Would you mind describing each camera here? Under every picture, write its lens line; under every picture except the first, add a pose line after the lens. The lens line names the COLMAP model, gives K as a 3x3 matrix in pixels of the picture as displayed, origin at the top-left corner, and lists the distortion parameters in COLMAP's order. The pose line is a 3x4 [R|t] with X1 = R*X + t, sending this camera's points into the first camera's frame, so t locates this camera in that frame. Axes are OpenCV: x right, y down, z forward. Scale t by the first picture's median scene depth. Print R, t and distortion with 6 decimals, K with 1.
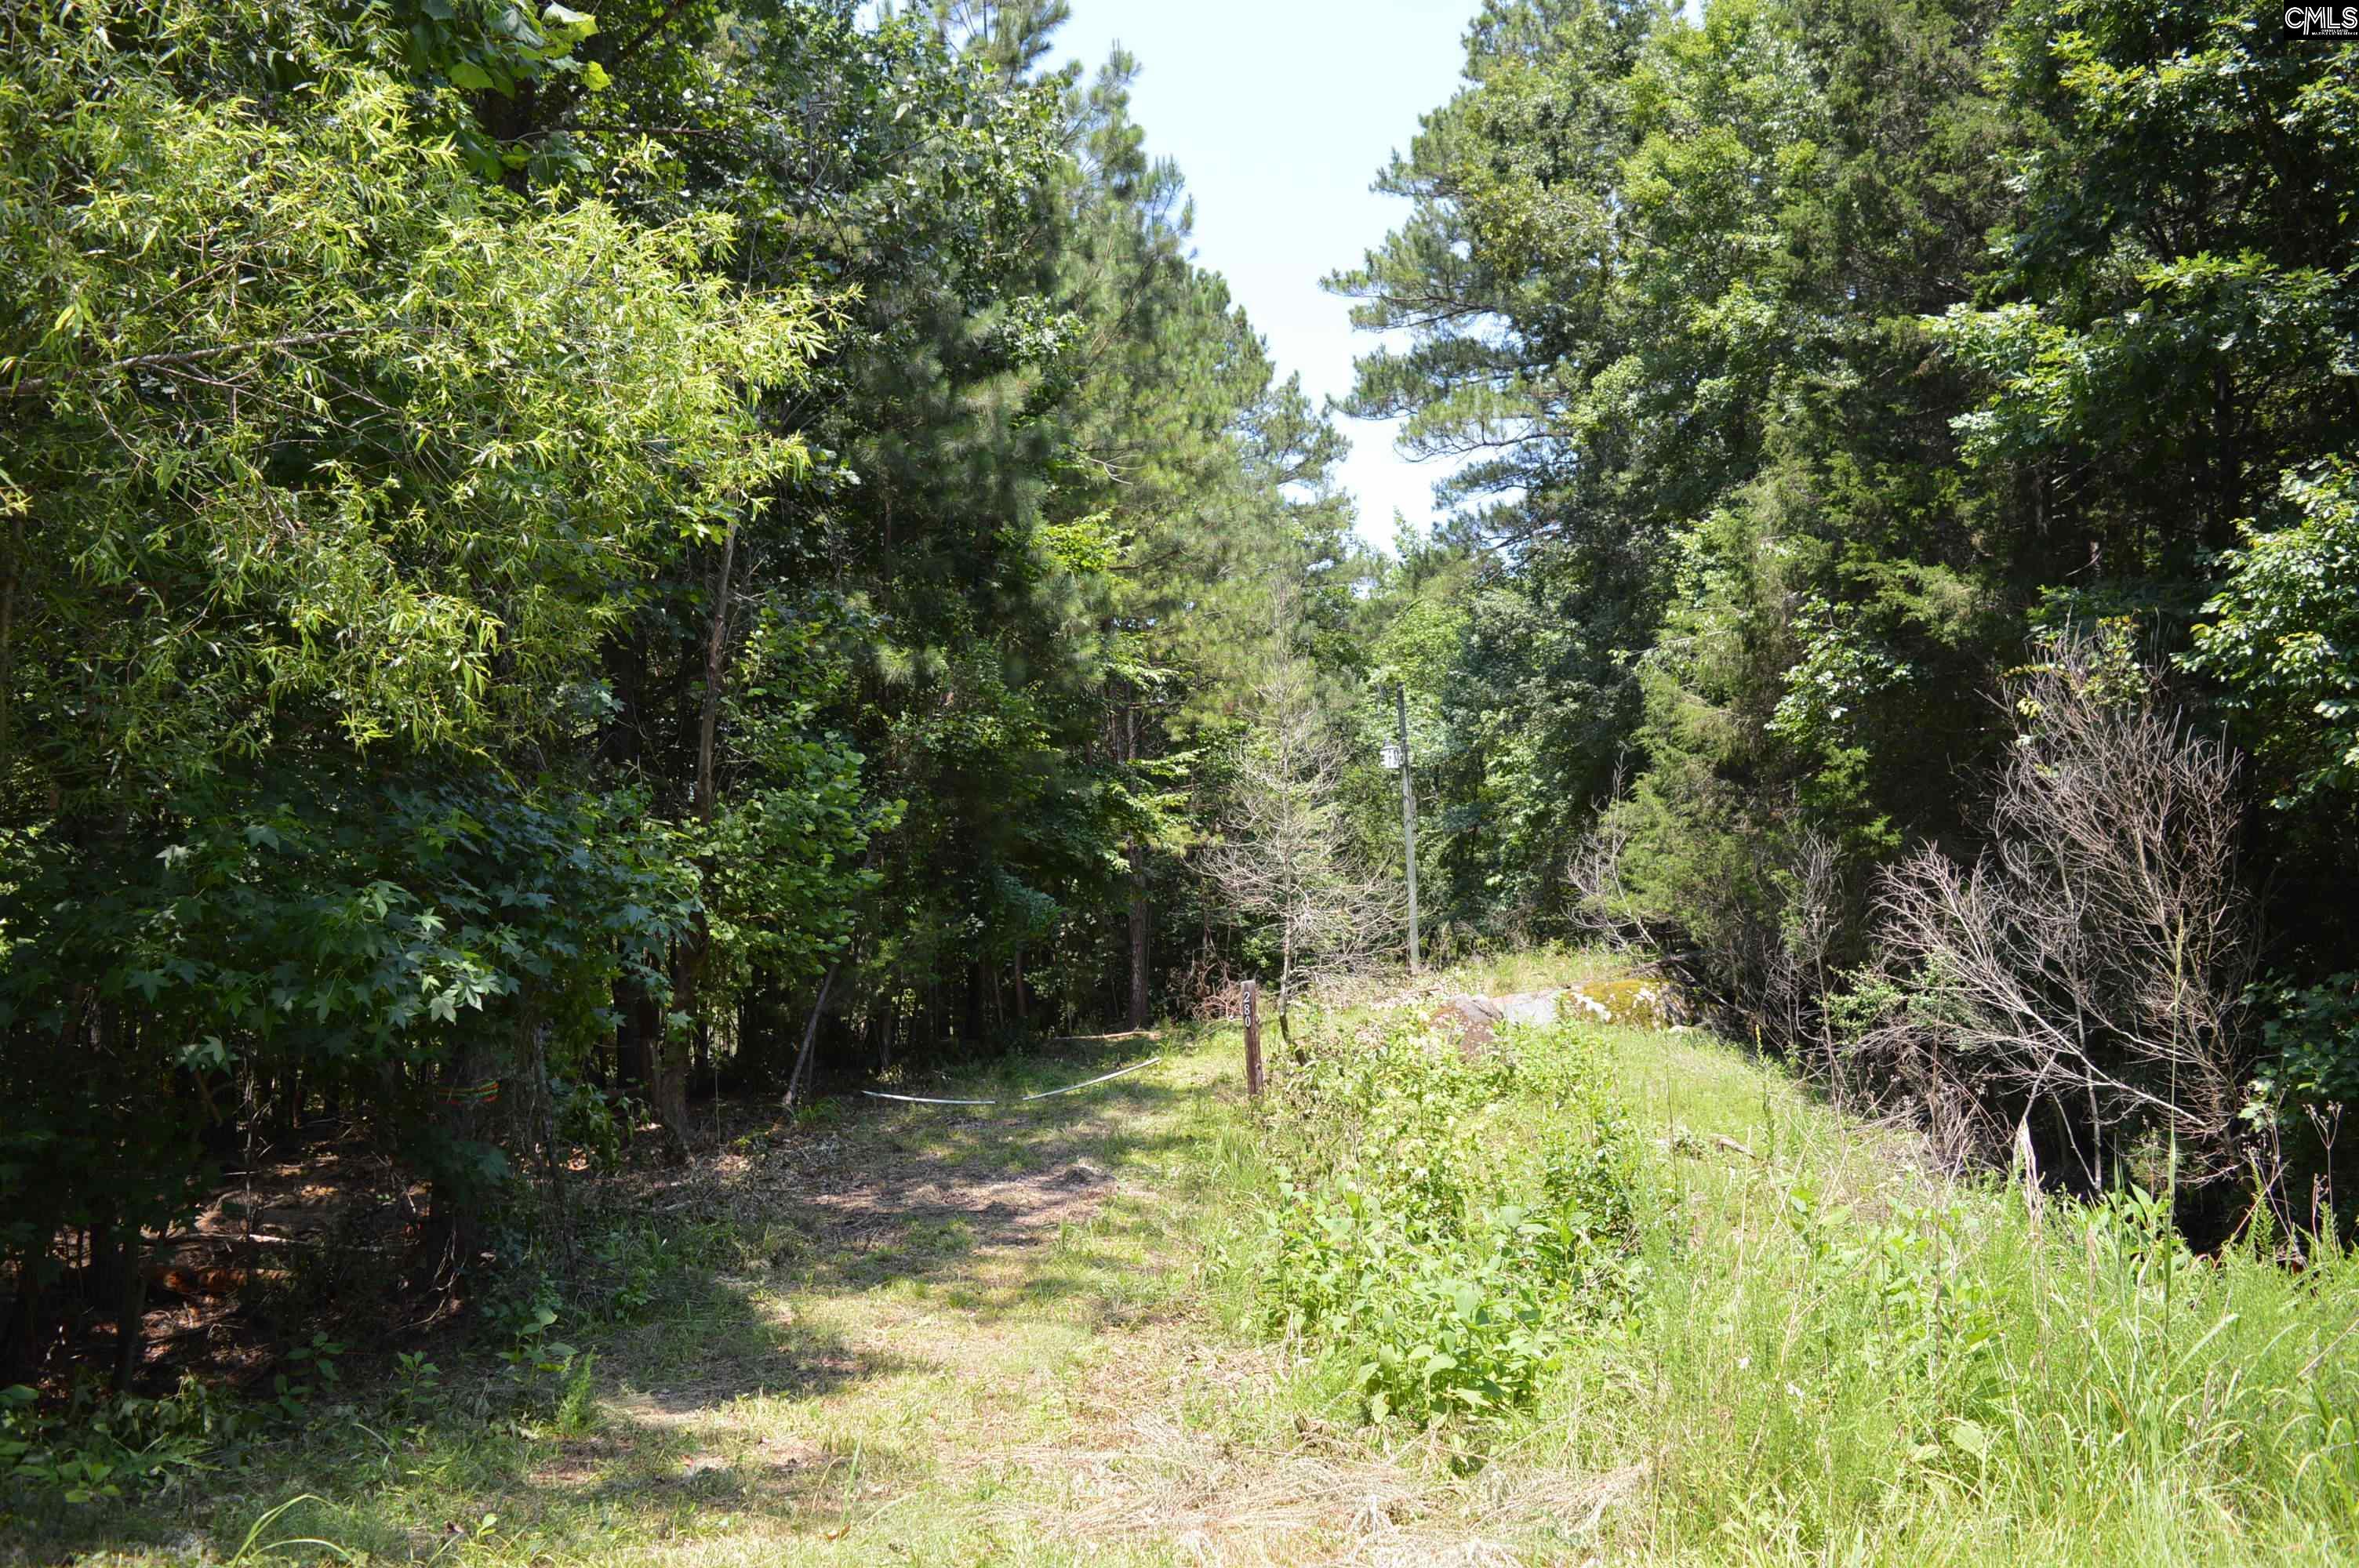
lens RADIAL K [[1840.8, 0, 1179.5], [0, 1840.8, 784.0], [0, 0, 1]] dist [-0.090564, 0.000091]
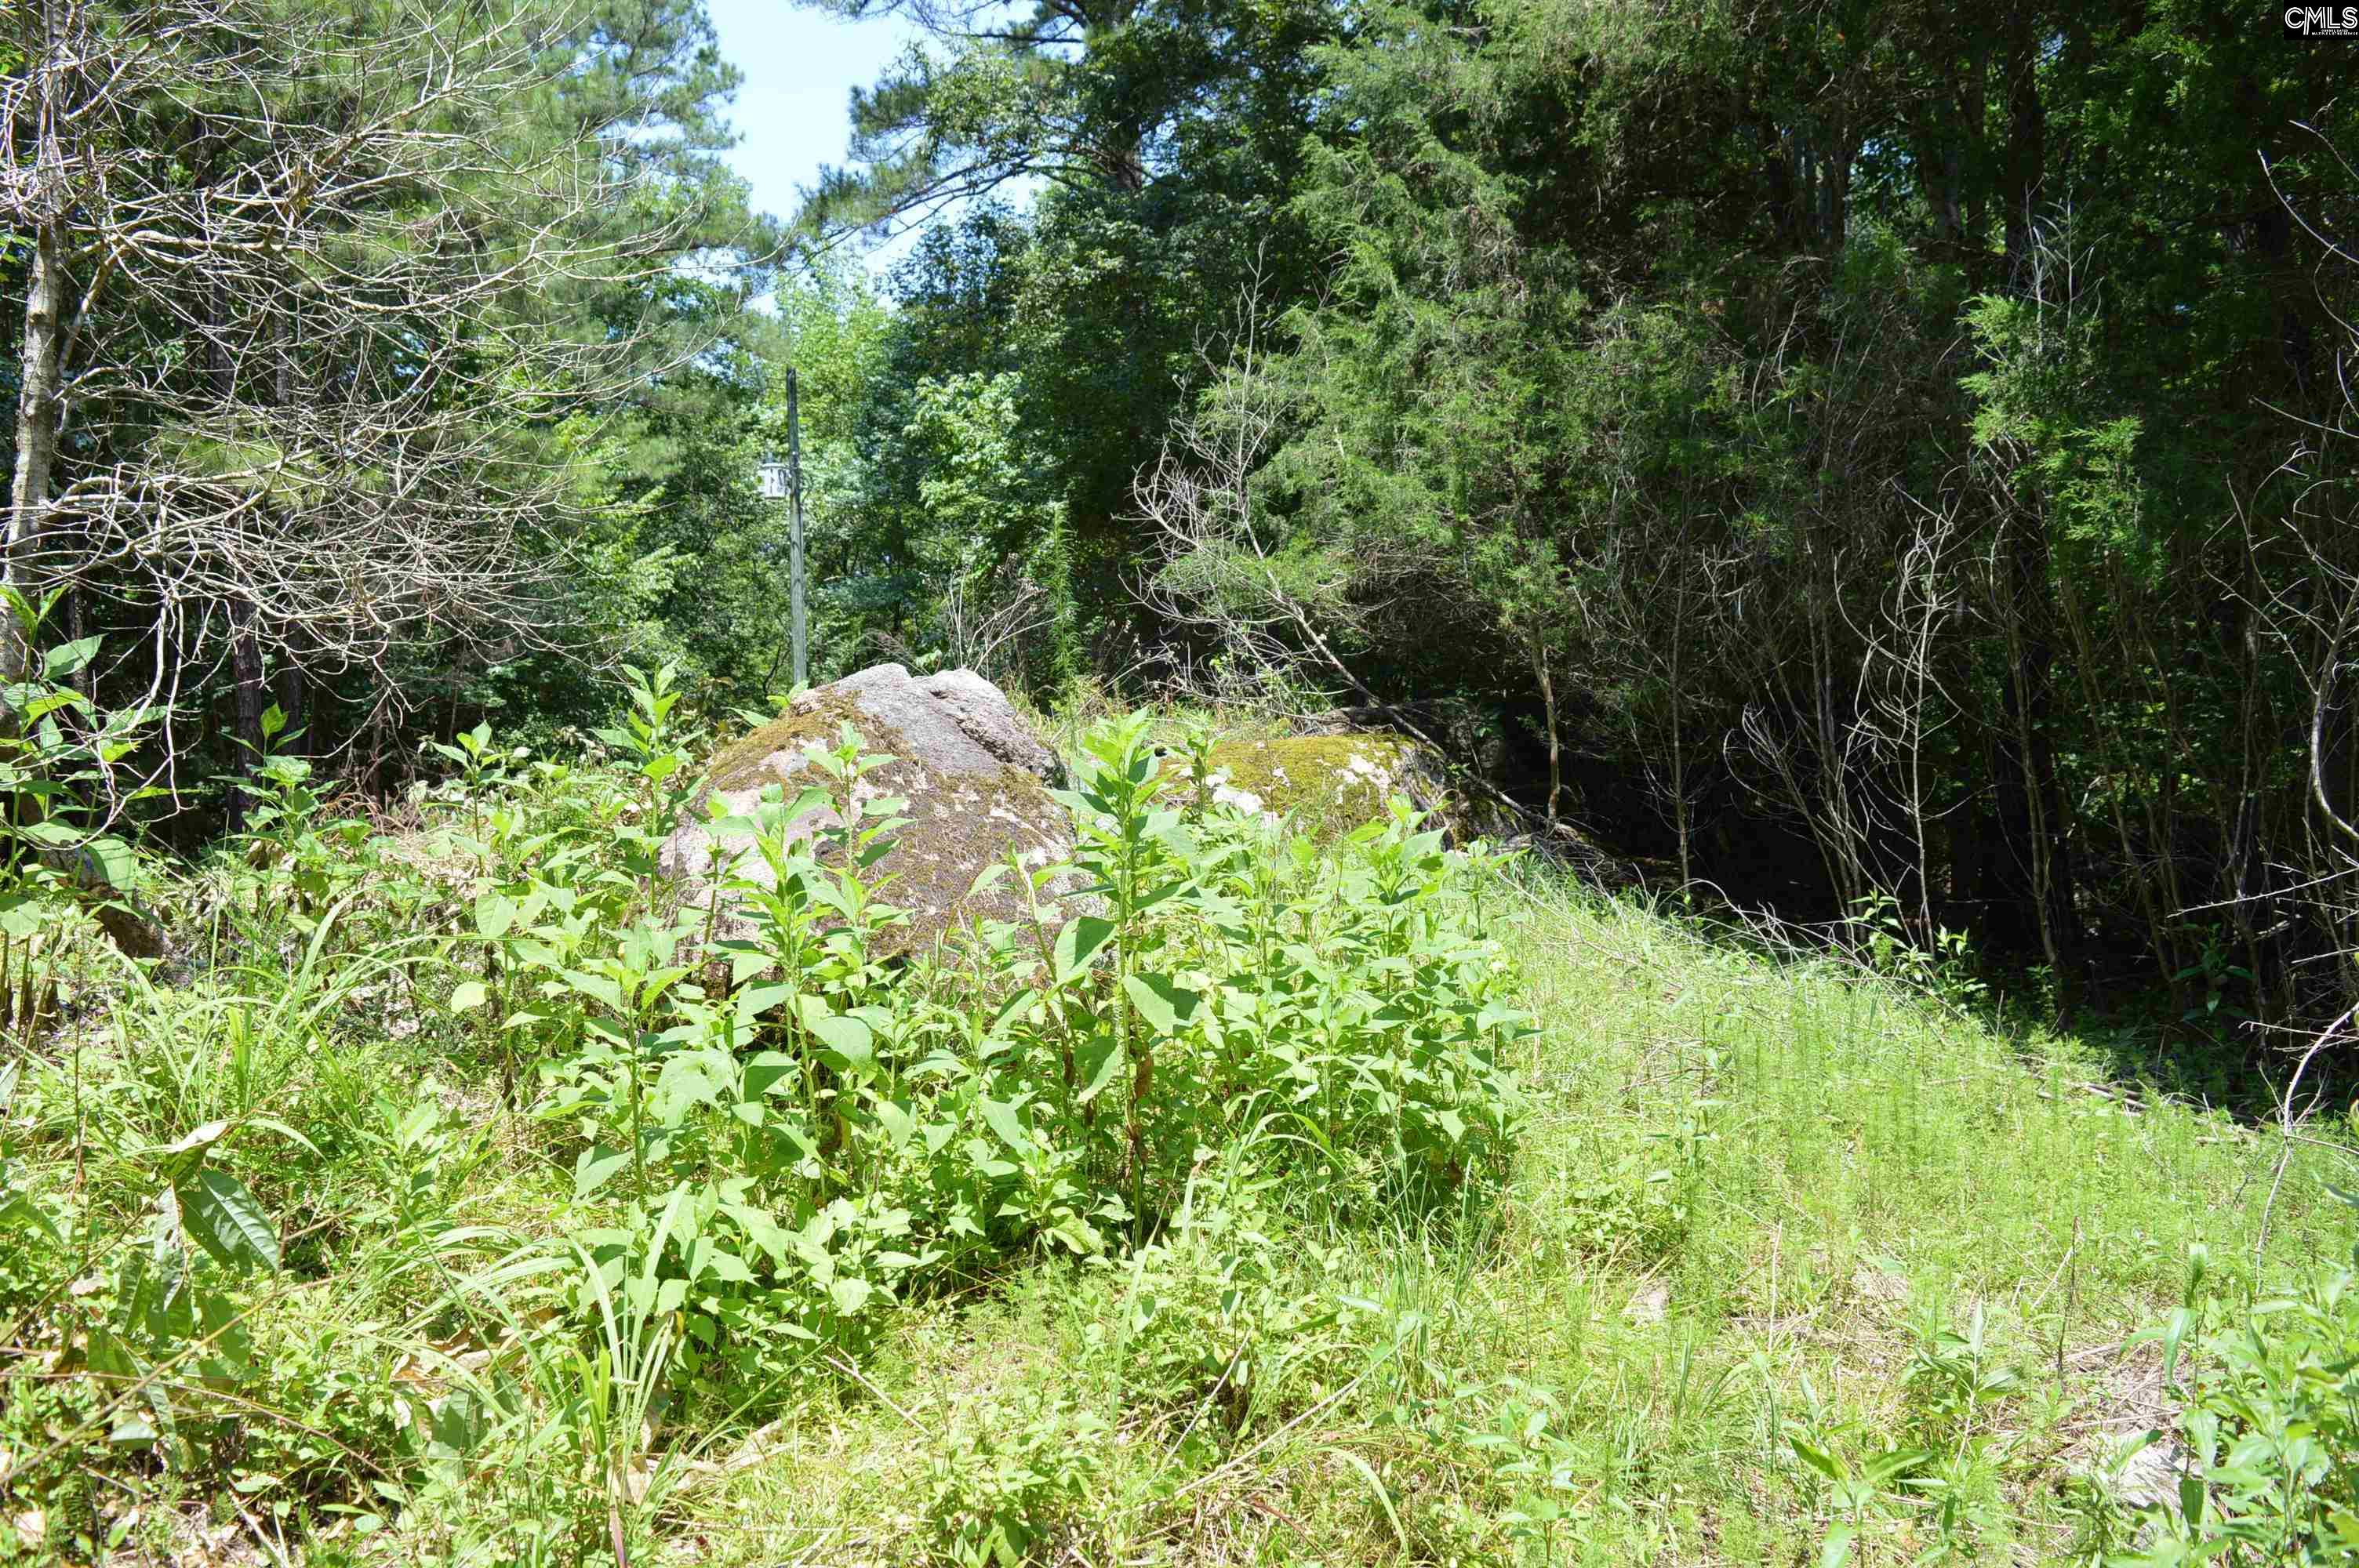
lens RADIAL K [[1840.8, 0, 1179.5], [0, 1840.8, 784.0], [0, 0, 1]] dist [-0.090564, 0.000091]
pose [[0.949498, 0.019991, 0.313135, 0.088833], [-0.040374, 0.997456, 0.058747, 0.087225], [-0.311164, -0.068423, 0.947890, 0.582856]]
